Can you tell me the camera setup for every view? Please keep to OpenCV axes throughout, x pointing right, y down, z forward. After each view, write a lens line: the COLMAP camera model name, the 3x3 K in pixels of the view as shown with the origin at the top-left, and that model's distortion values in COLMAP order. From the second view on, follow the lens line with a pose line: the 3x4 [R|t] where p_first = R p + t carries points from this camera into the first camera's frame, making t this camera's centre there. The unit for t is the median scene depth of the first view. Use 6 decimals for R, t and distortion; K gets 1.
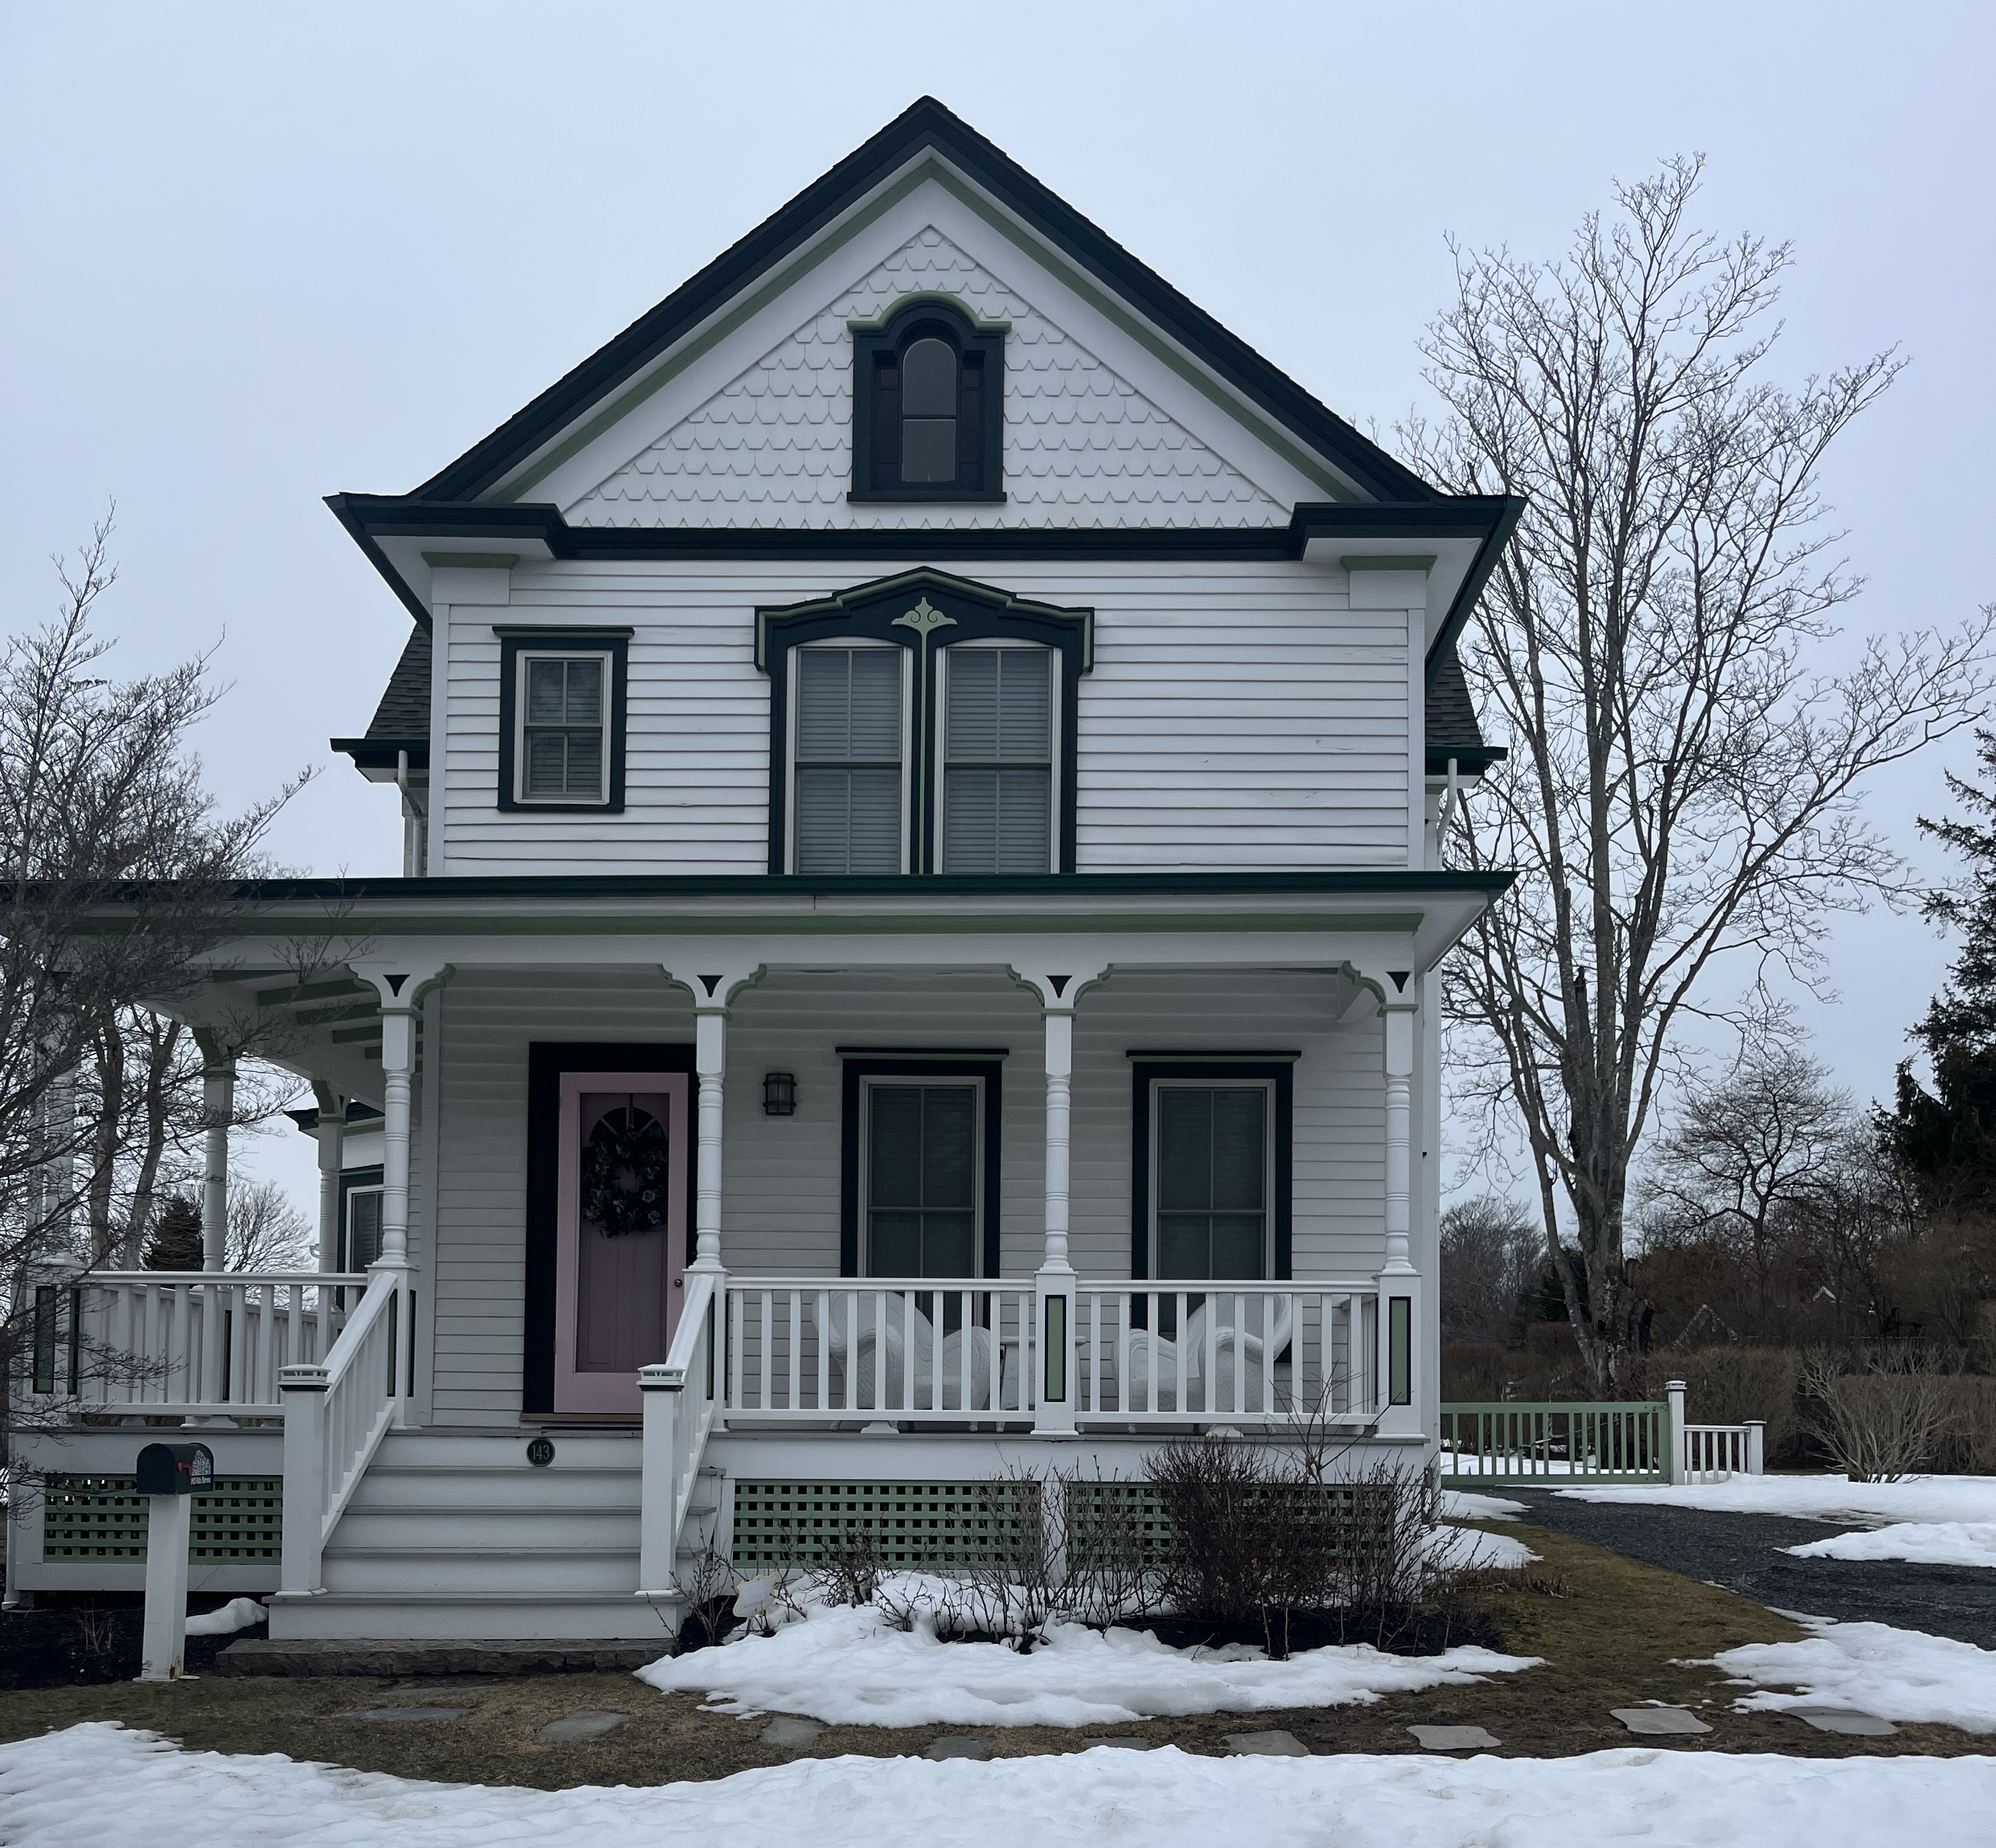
lens RADIAL K [[1949.1, 0, 1007.3], [0, 1949.1, 1340.4], [0, 0, 1]] dist [0.071766, -0.171405]
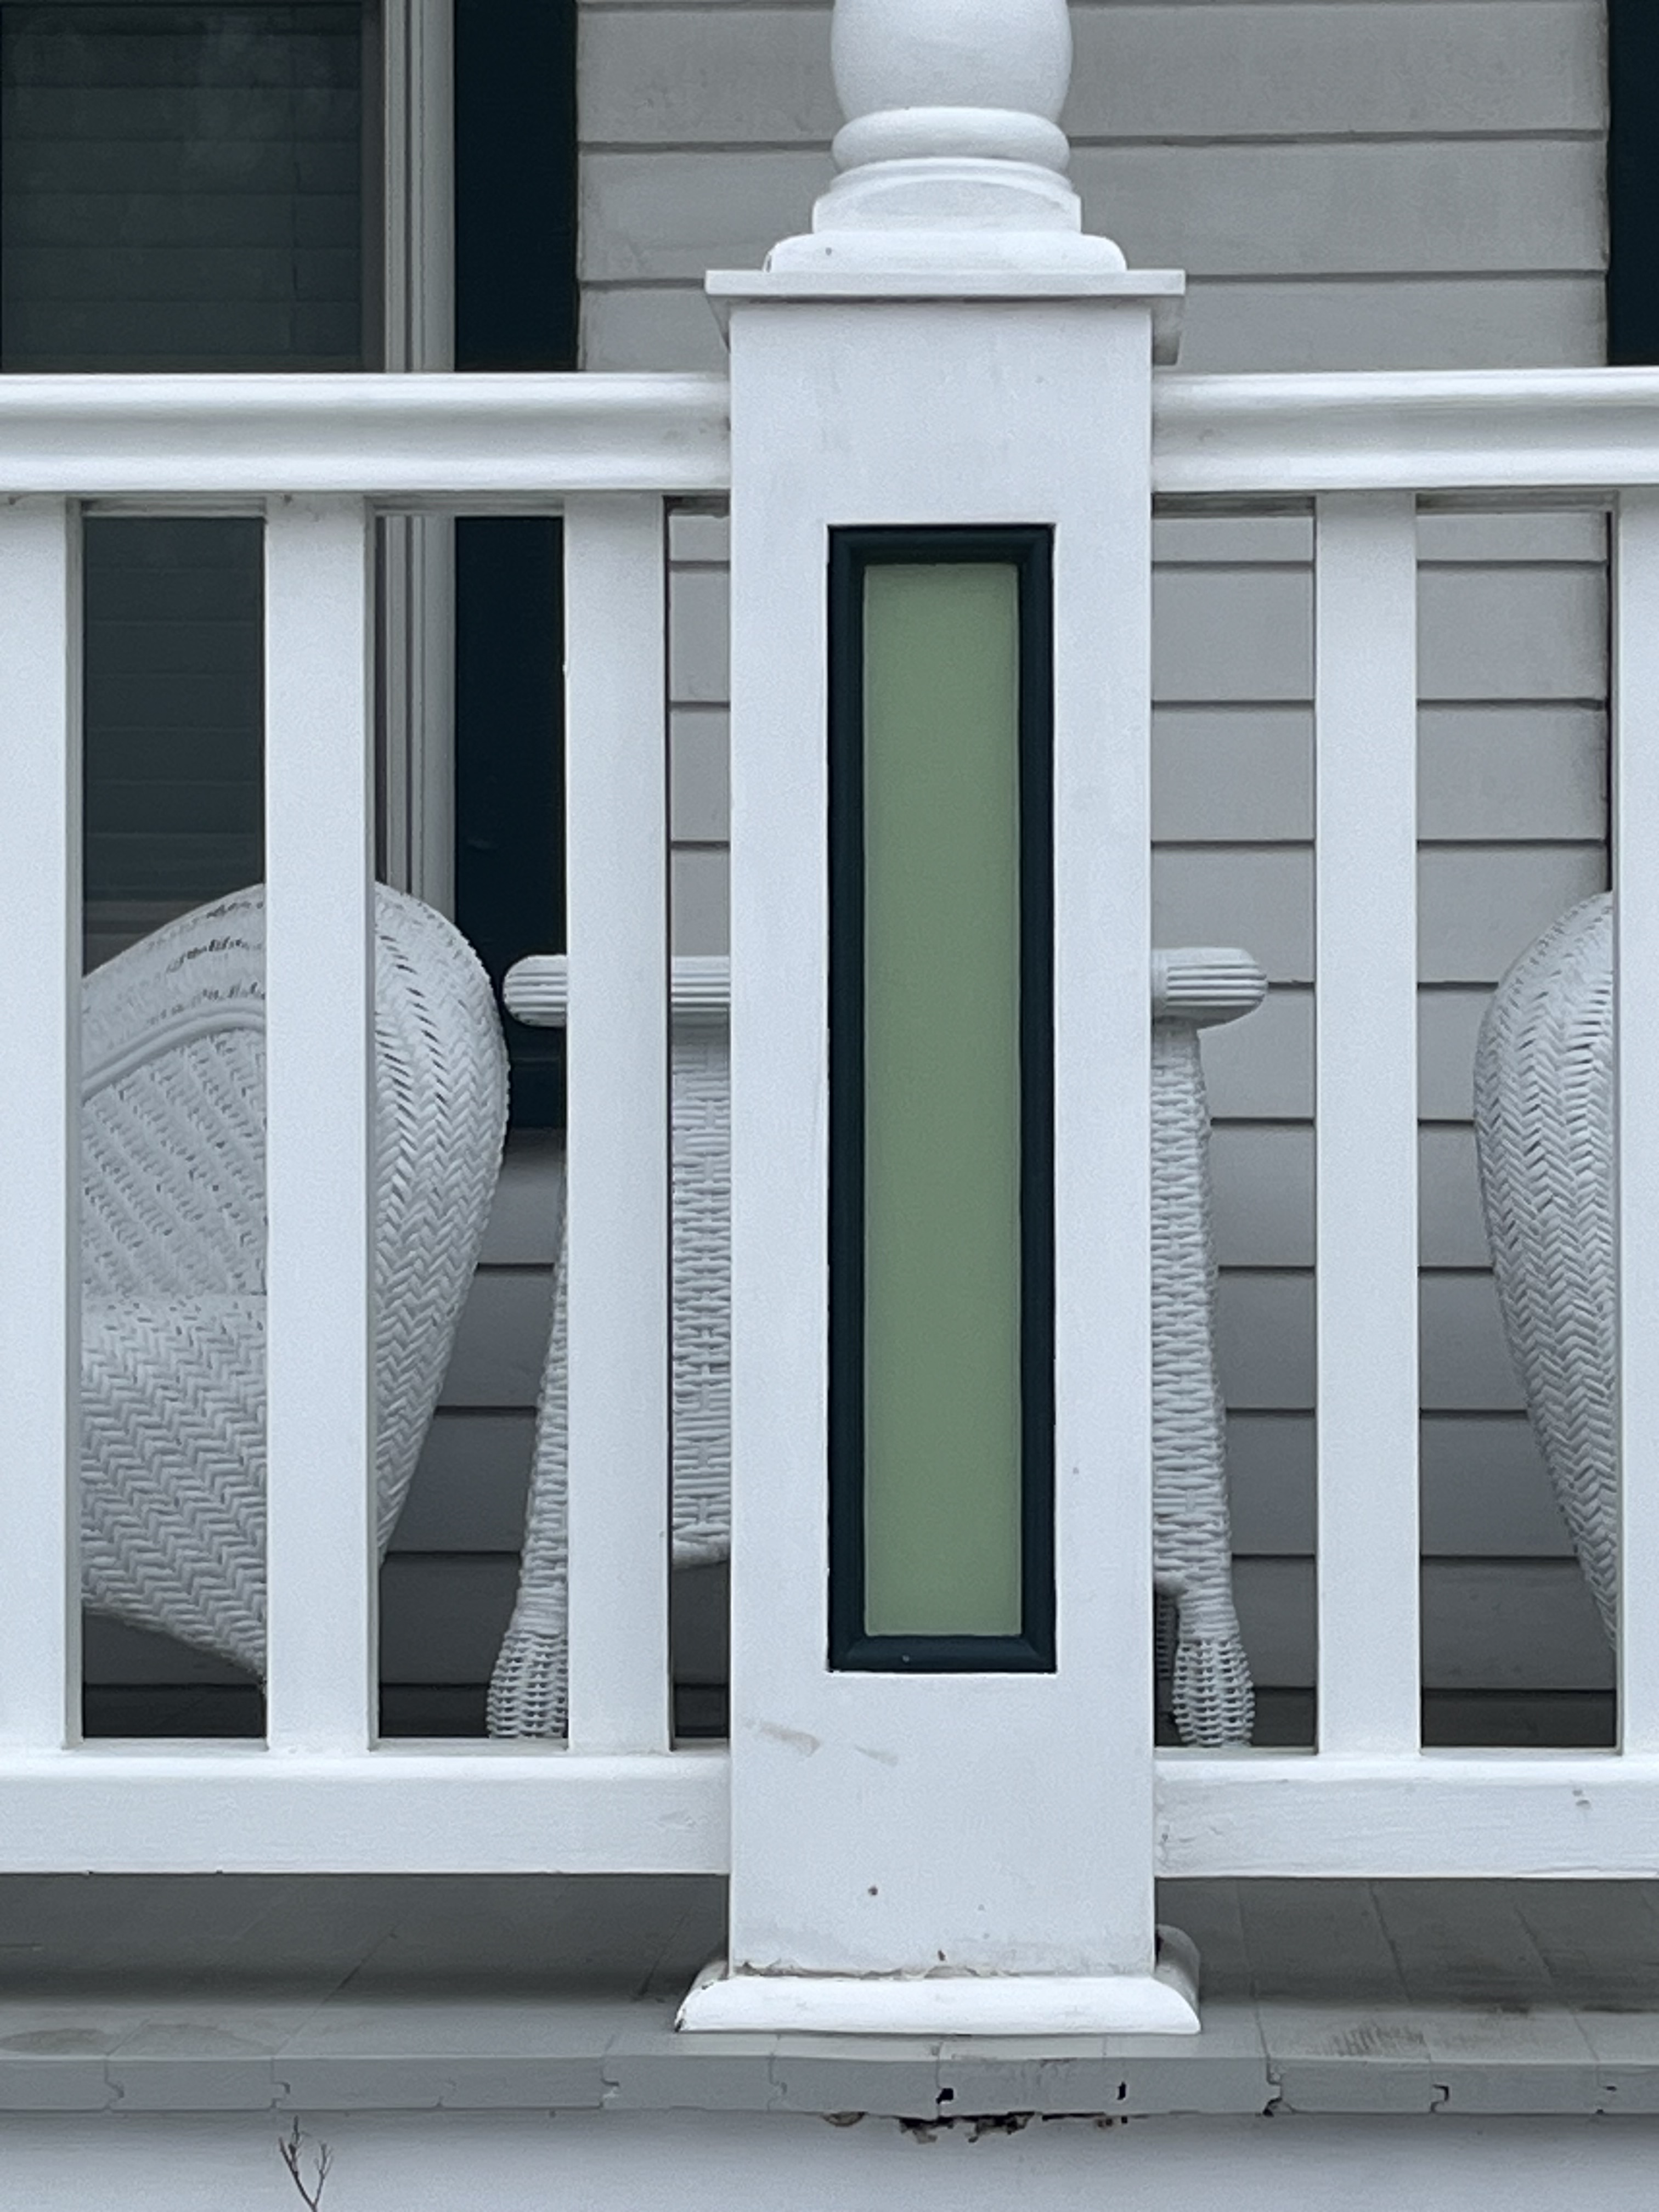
lens RADIAL K [[5698.0, 0, 829.5], [0, 5698.0, 1106.0], [0, 0, 1]] dist [0.078553, -0.193222]
pose [[0.999693, -0.010404, -0.022508, 0.025417], [0.012484, 0.995463, 0.094330, -0.021509], [0.021425, -0.094582, 0.995287, 0.723728]]
